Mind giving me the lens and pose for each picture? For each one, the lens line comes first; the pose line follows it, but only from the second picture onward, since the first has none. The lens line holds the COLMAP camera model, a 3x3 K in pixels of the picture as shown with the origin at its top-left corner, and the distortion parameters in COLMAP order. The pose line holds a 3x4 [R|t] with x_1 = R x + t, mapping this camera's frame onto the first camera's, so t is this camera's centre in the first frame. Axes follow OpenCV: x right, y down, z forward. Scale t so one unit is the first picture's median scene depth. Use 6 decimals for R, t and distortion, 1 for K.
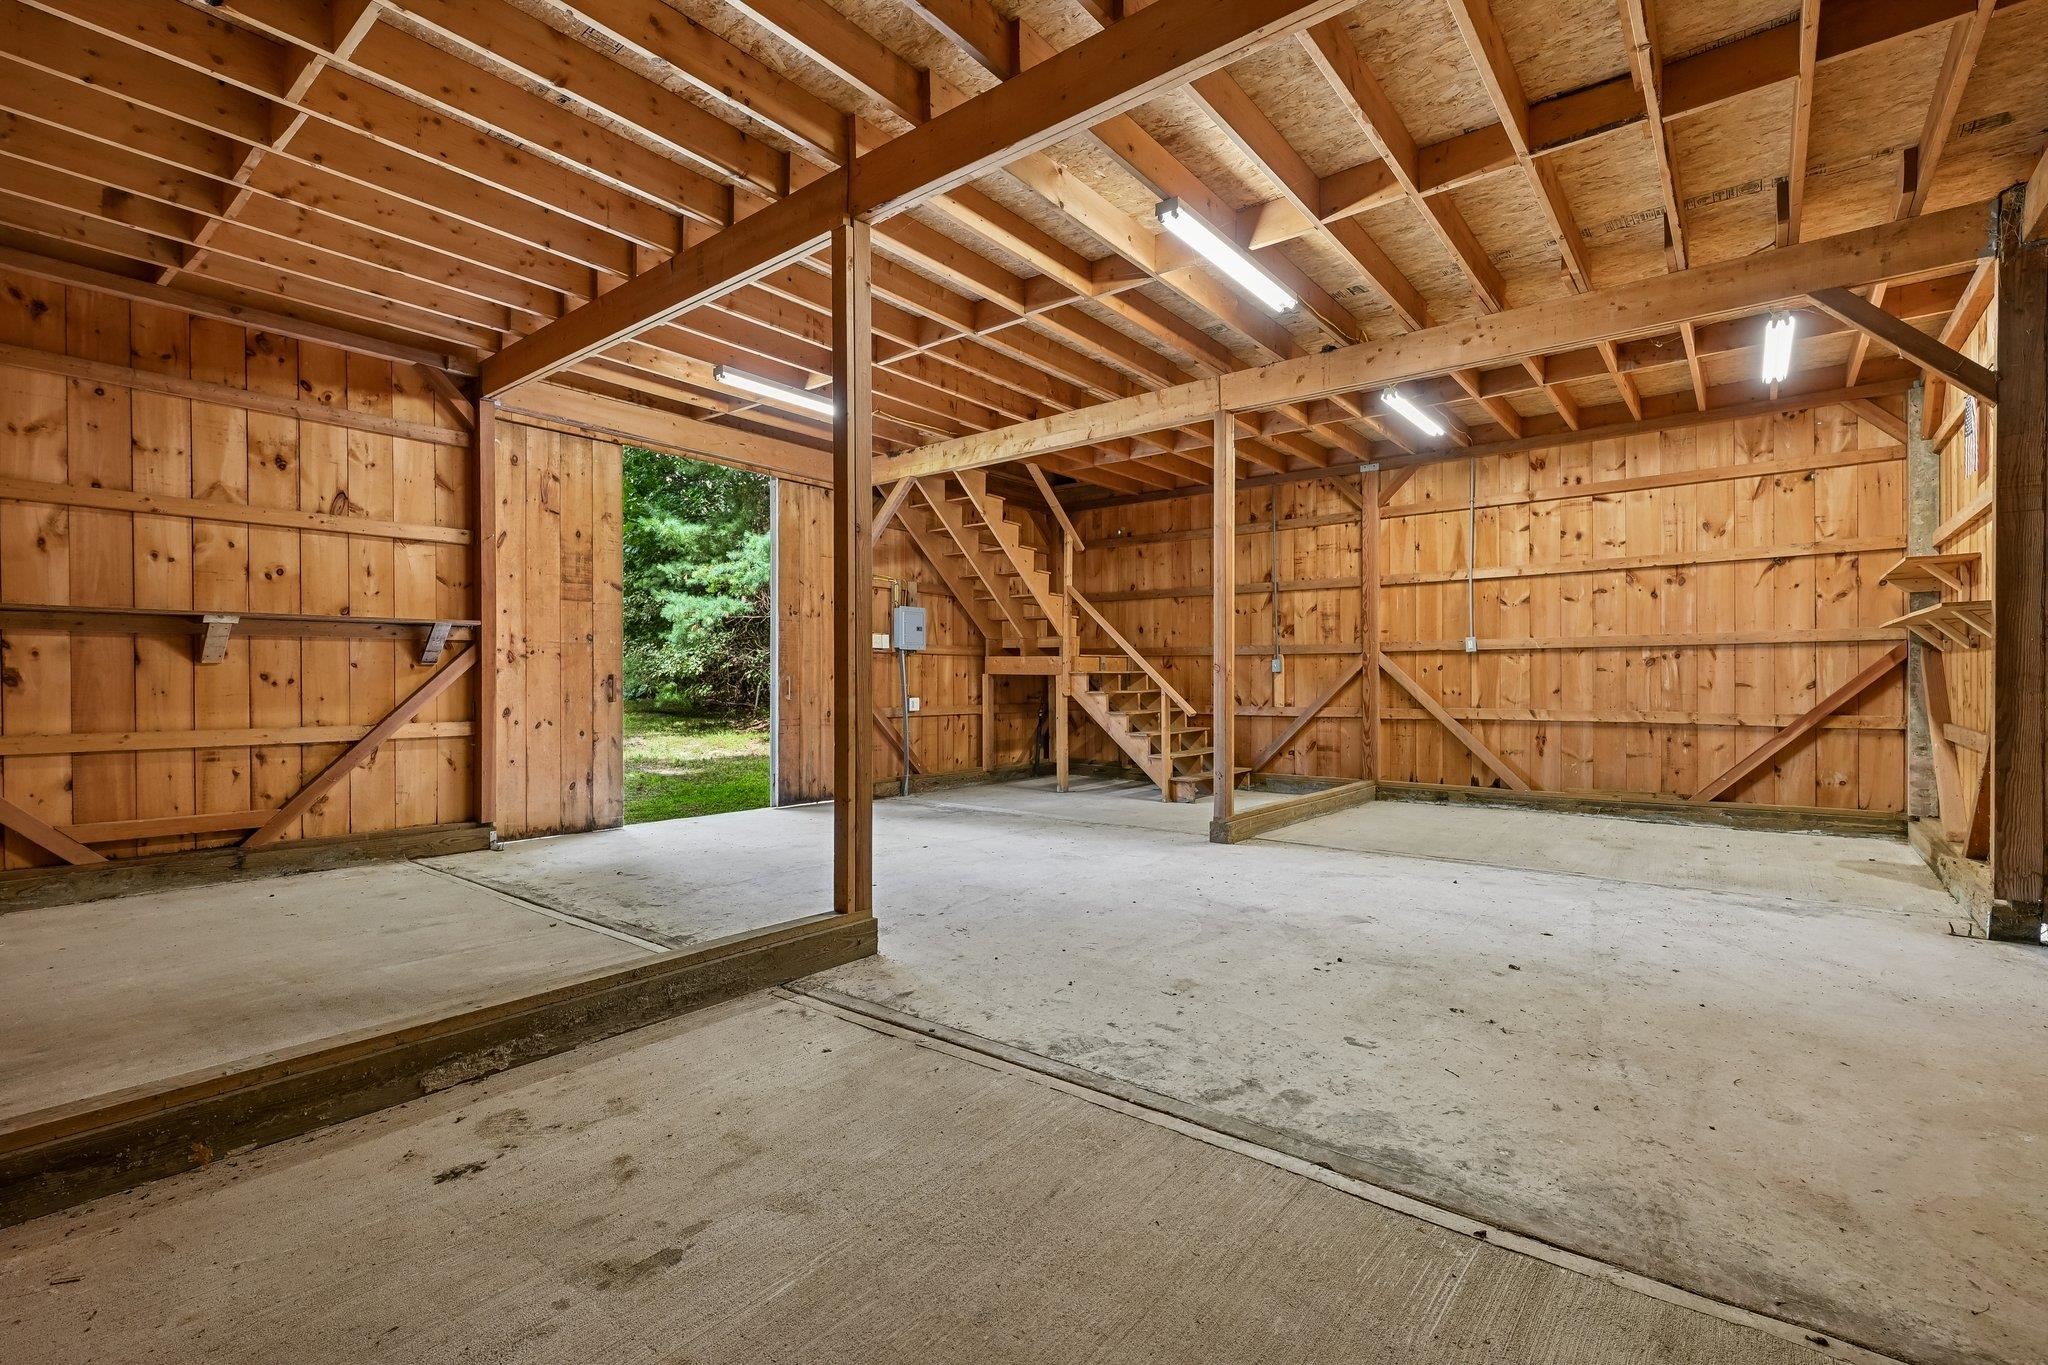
lens RADIAL K [[928.0, 0, 1026.5], [0, 928.0, 683.6], [0, 0, 1]] dist [-0.000203, 0.000546]
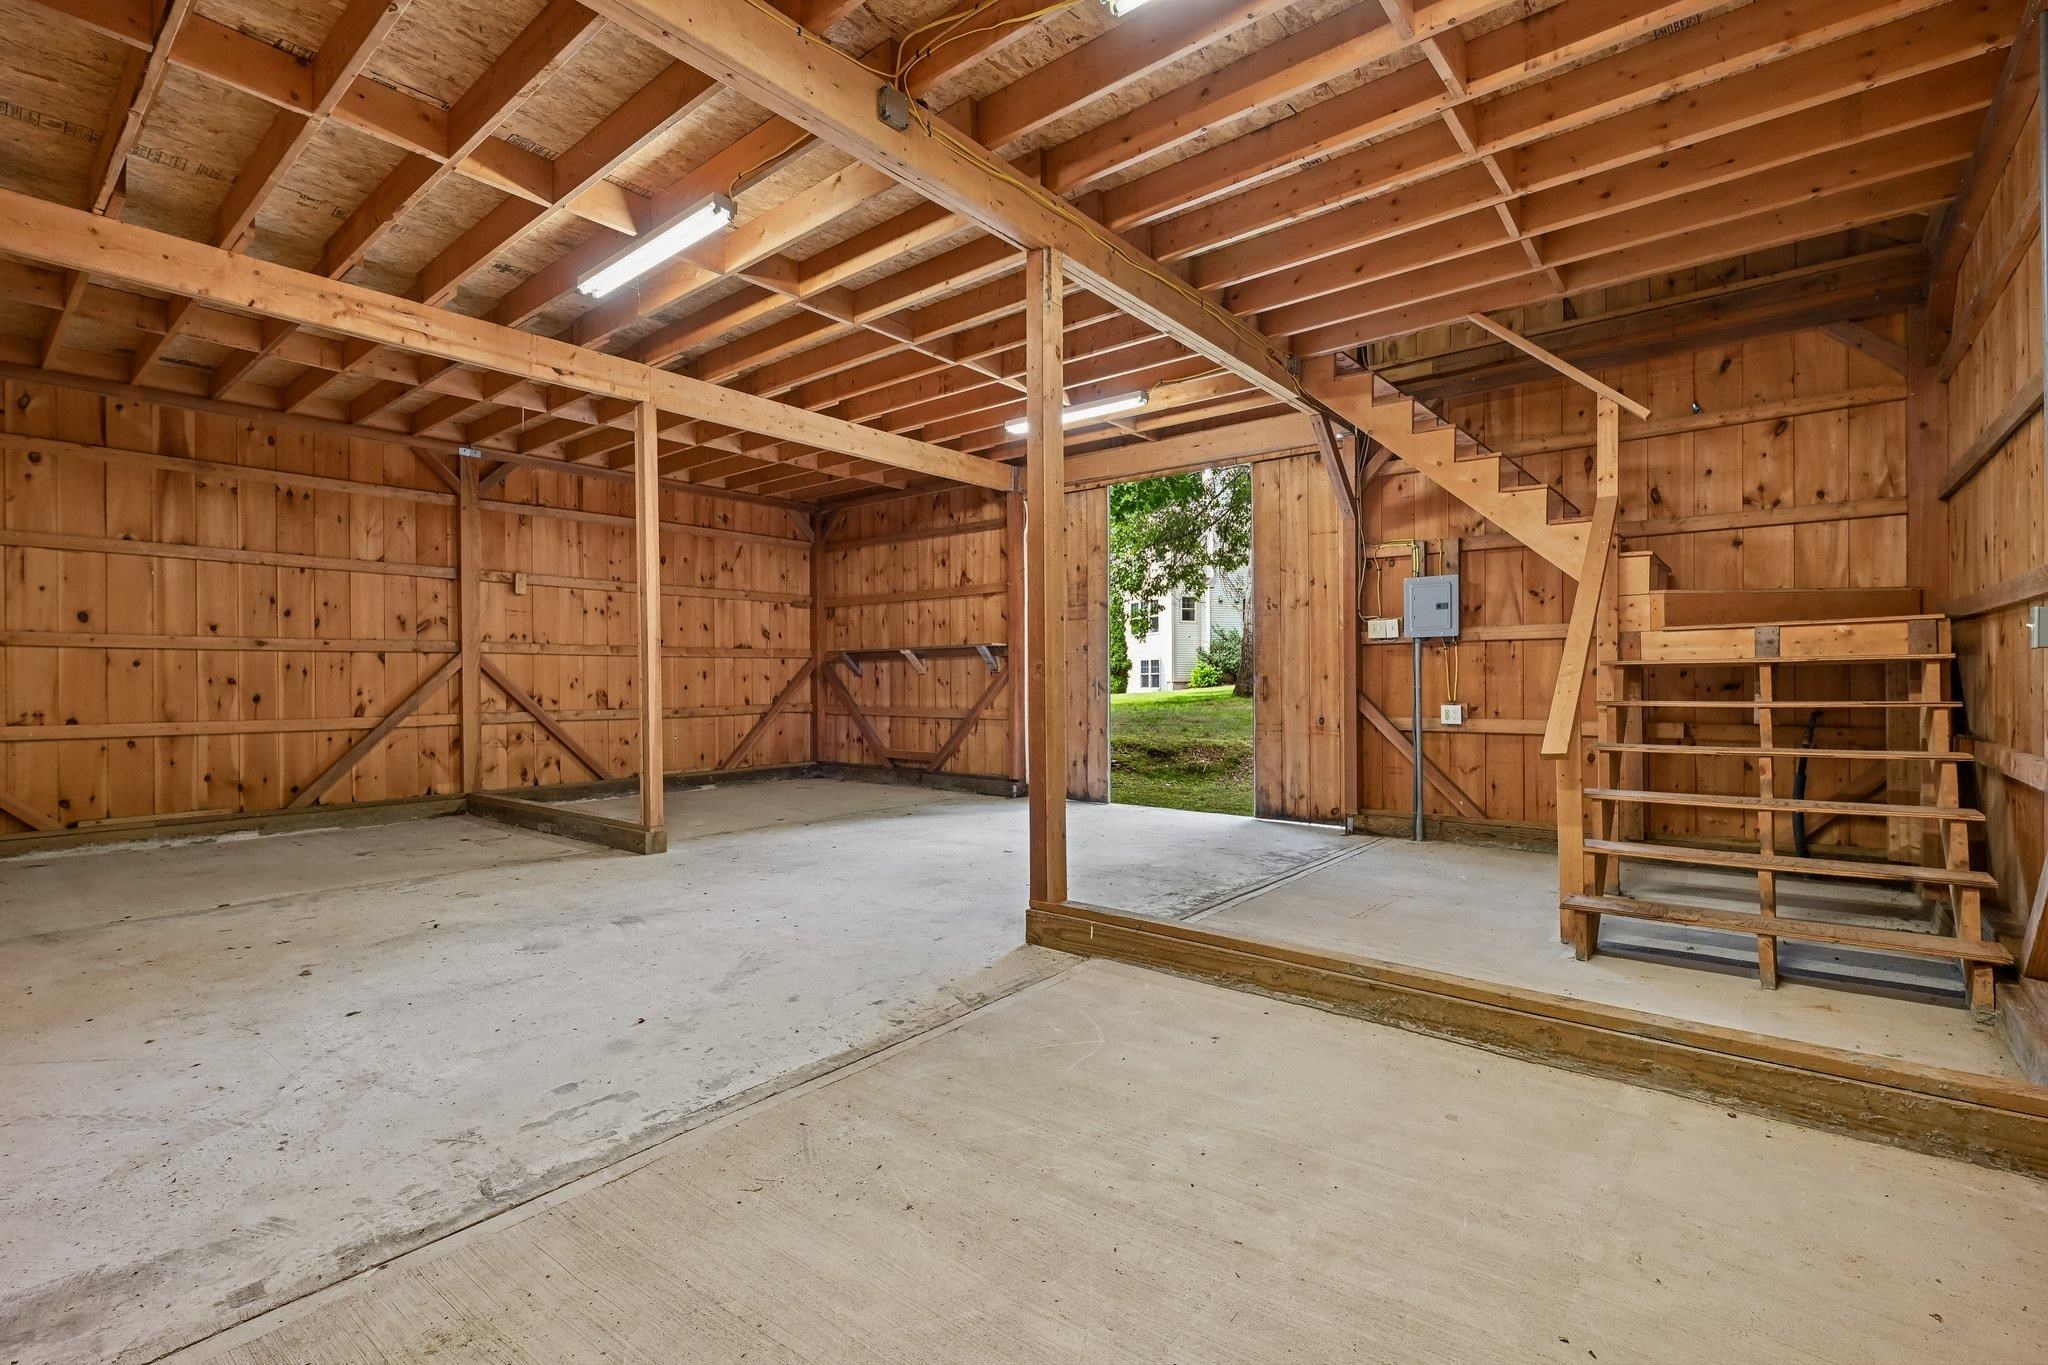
lens RADIAL K [[928.0, 0, 1026.8], [0, 928.0, 683.1], [0, 0, 1]] dist [-0.000203, 0.000546]
pose [[-0.030805, 0.001919, -0.999524, 0.957726], [-0.000358, 0.999998, 0.001931, -0.004974], [0.999525, 0.000418, -0.030804, 1.153593]]
